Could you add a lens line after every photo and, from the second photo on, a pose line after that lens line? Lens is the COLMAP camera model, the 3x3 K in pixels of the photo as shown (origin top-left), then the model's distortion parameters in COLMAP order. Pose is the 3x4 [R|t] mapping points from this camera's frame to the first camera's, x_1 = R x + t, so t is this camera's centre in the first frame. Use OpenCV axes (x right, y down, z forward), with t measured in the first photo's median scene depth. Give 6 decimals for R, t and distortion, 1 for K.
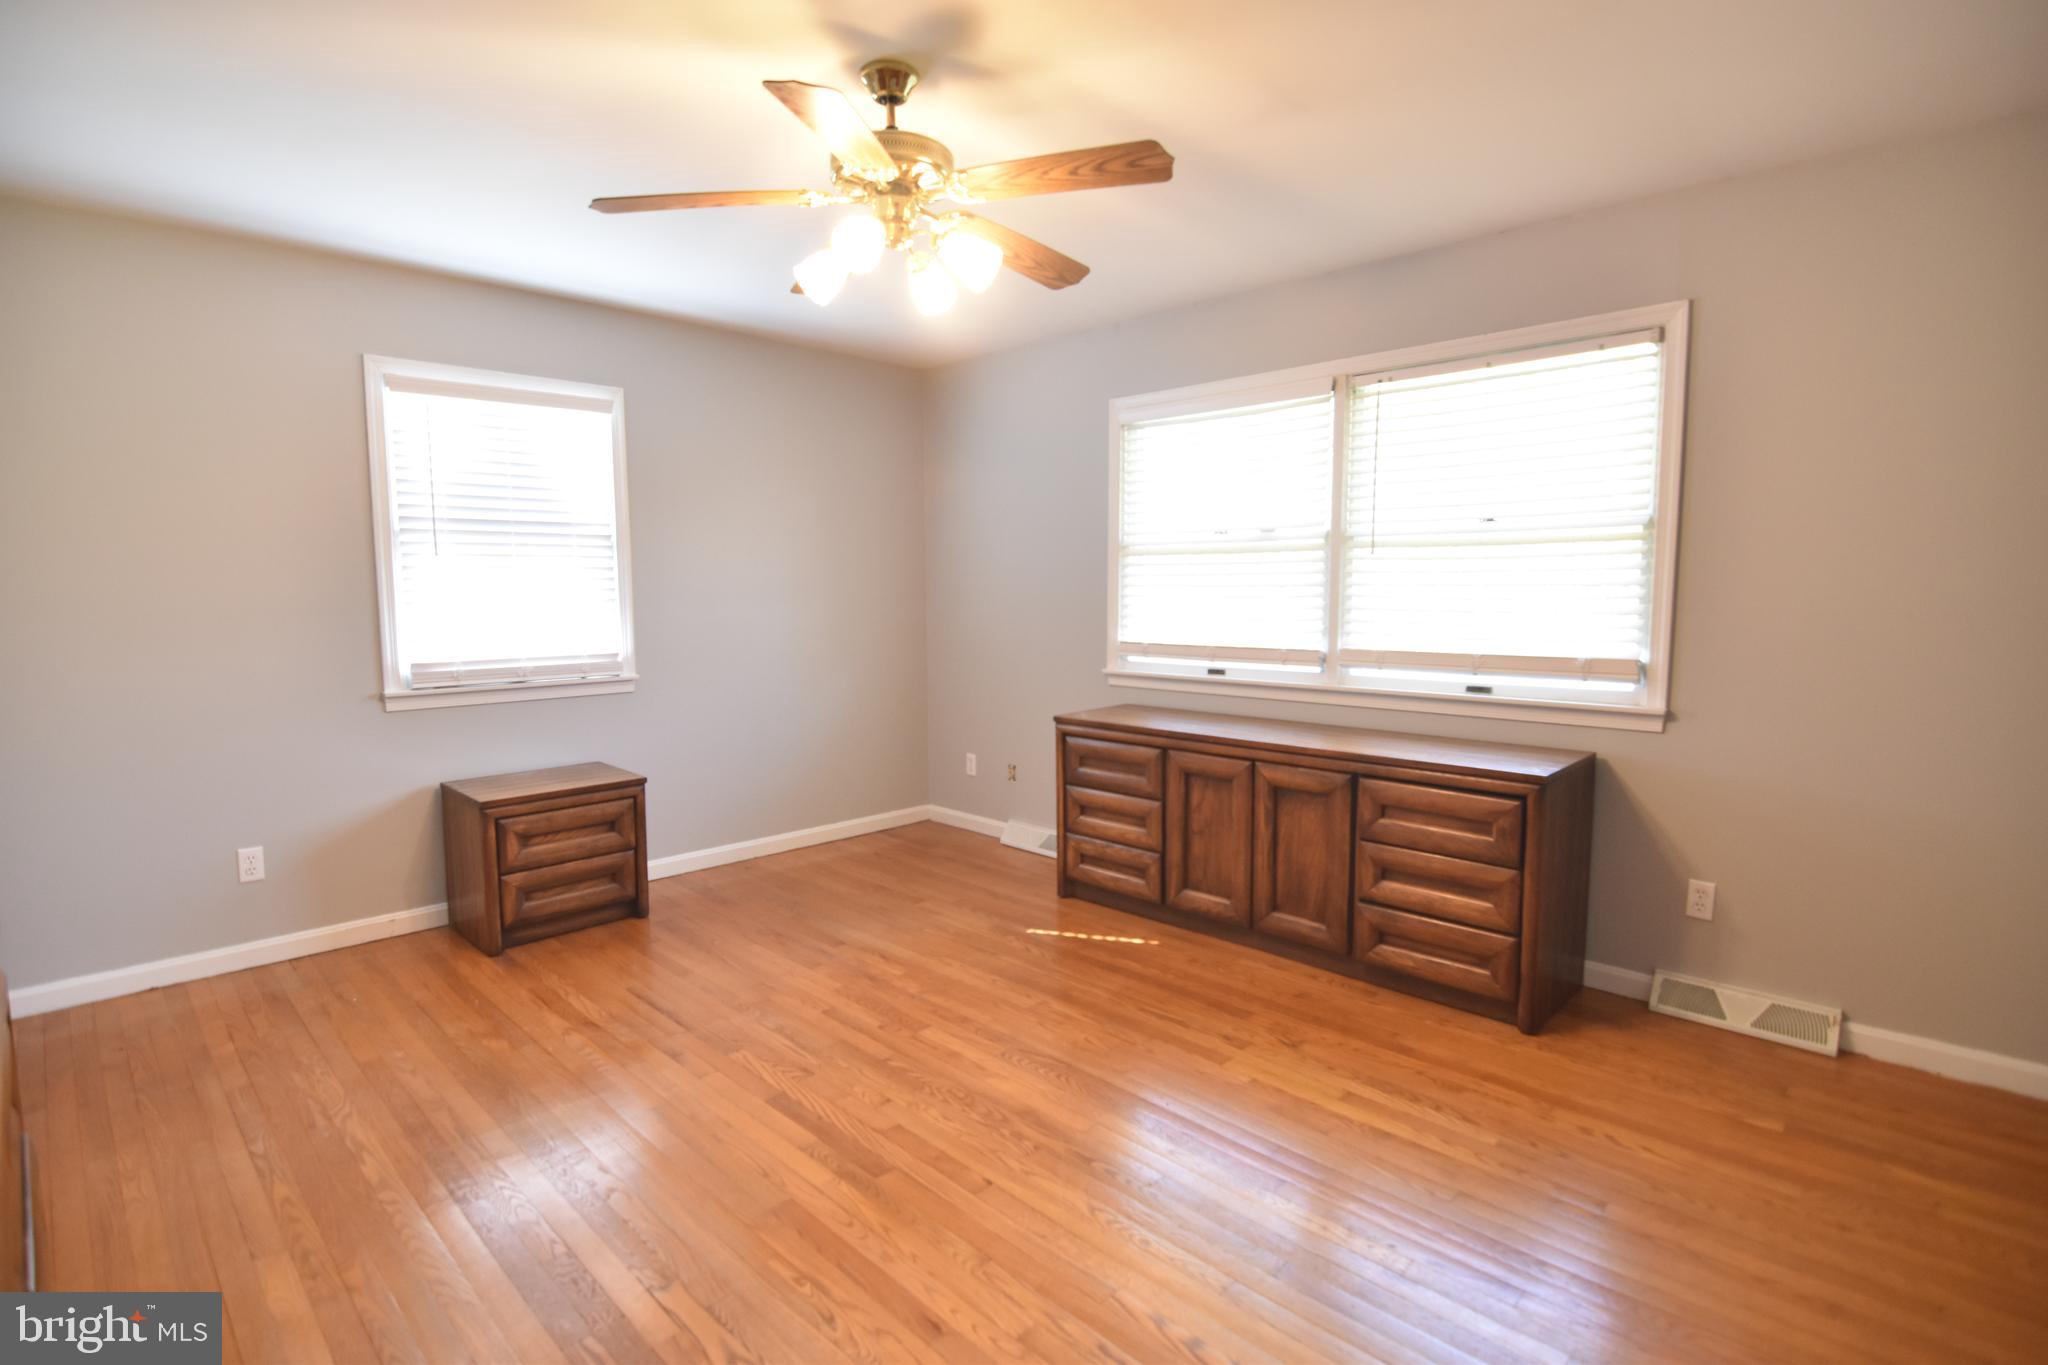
lens RADIAL K [[994.8, 0, 1028.7], [0, 994.8, 683.7], [0, 0, 1]] dist [-0.002483, -0.011594]
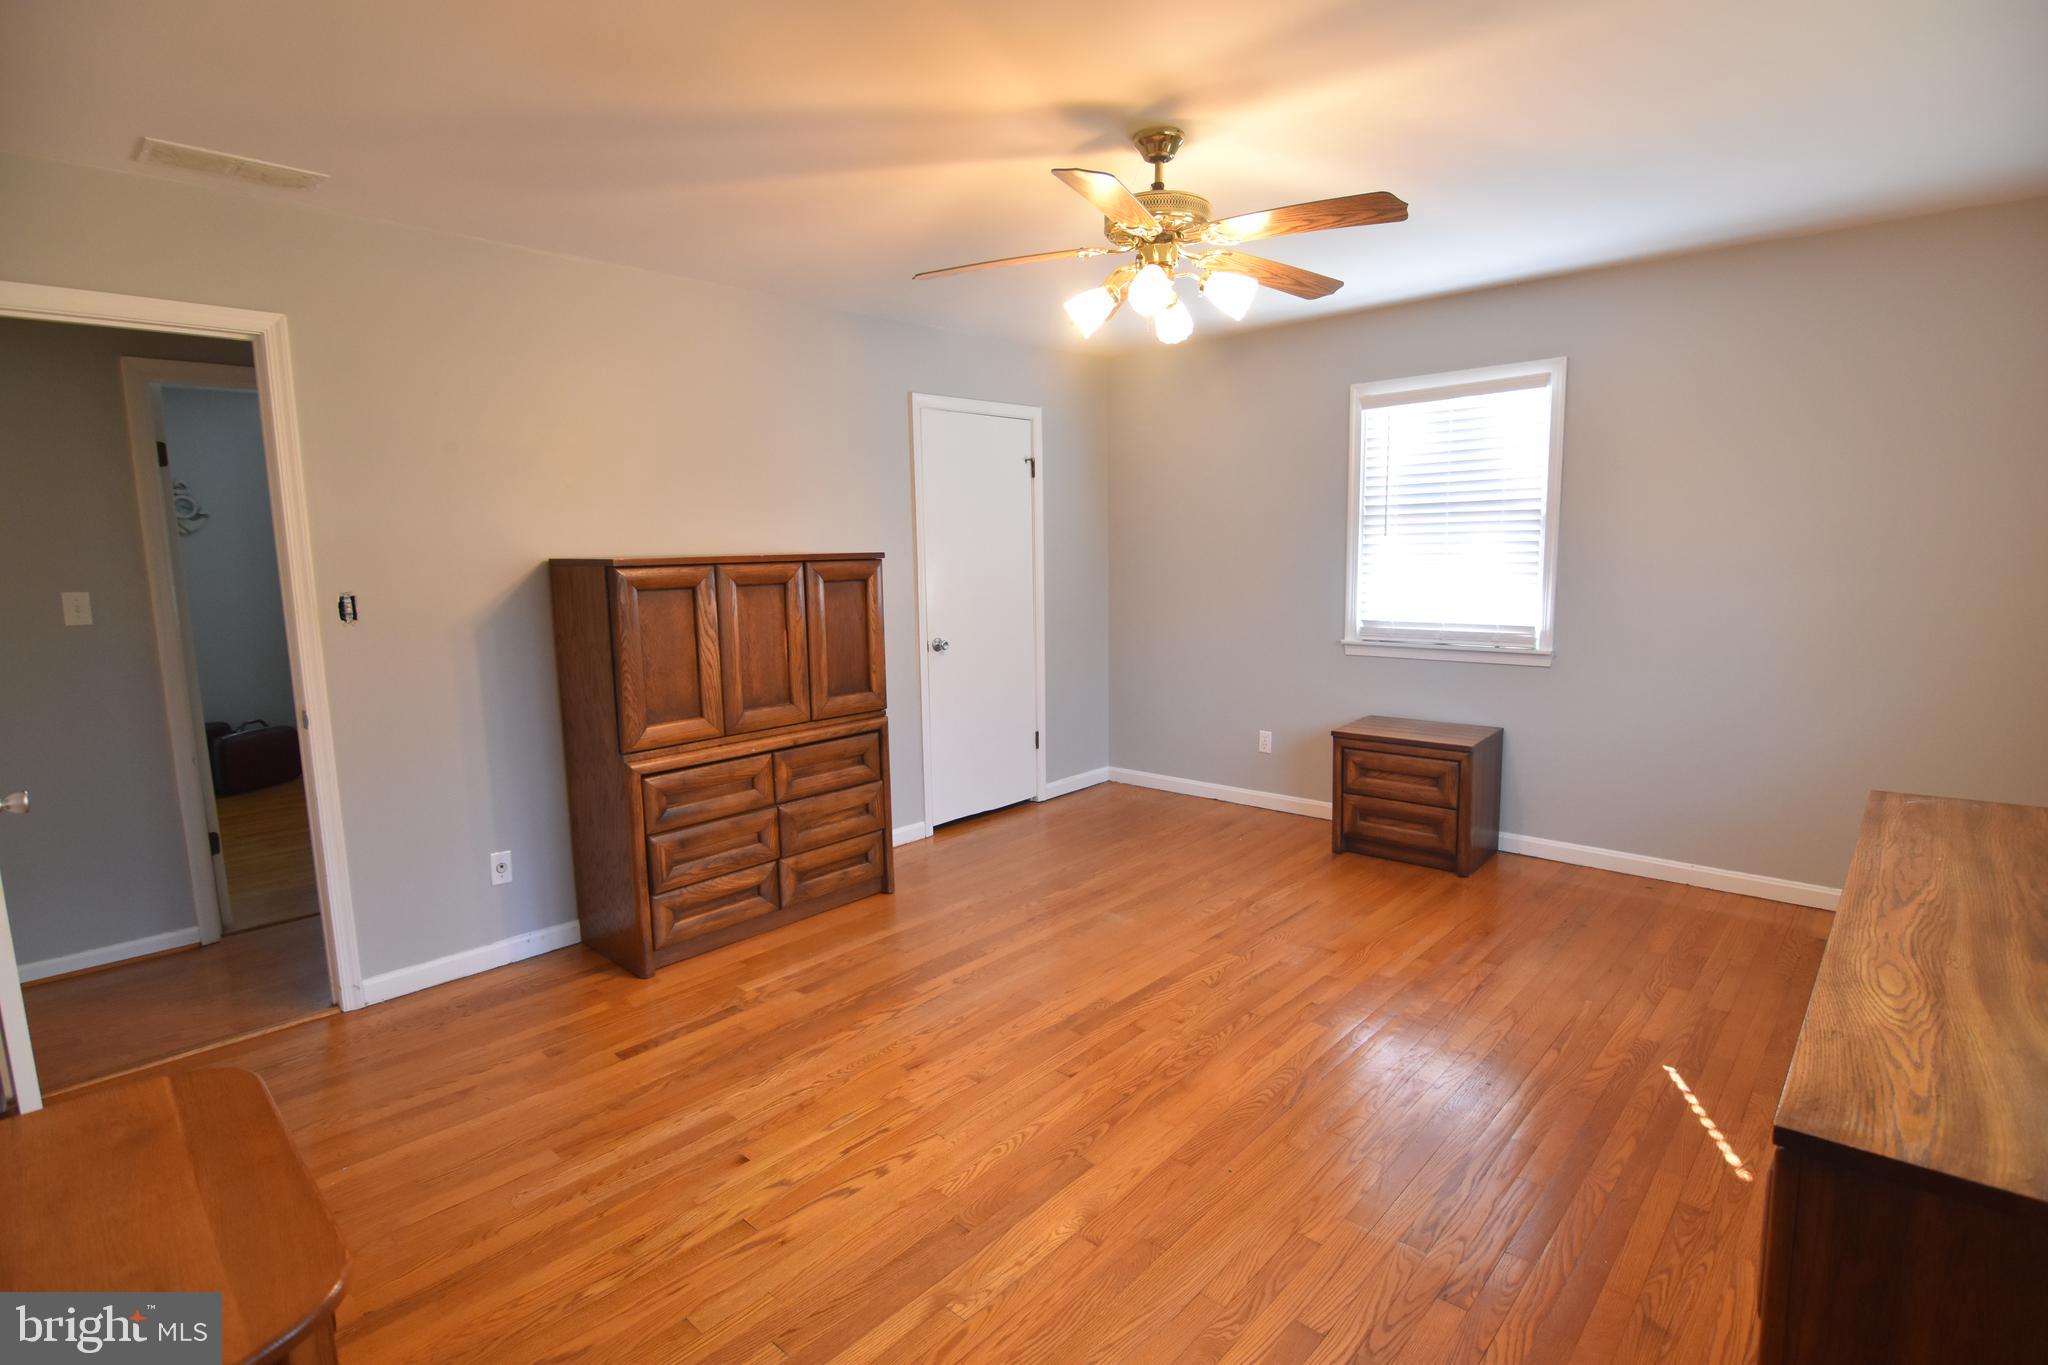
lens RADIAL K [[994.8, 0, 1028.7], [0, 994.8, 683.7], [0, 0, 1]] dist [-0.002483, -0.011594]
pose [[0.027532, 0.139115, -0.989893, 0.664960], [-0.077648, 0.987574, 0.136629, -0.082196], [0.996601, 0.073102, 0.037992, 0.522882]]
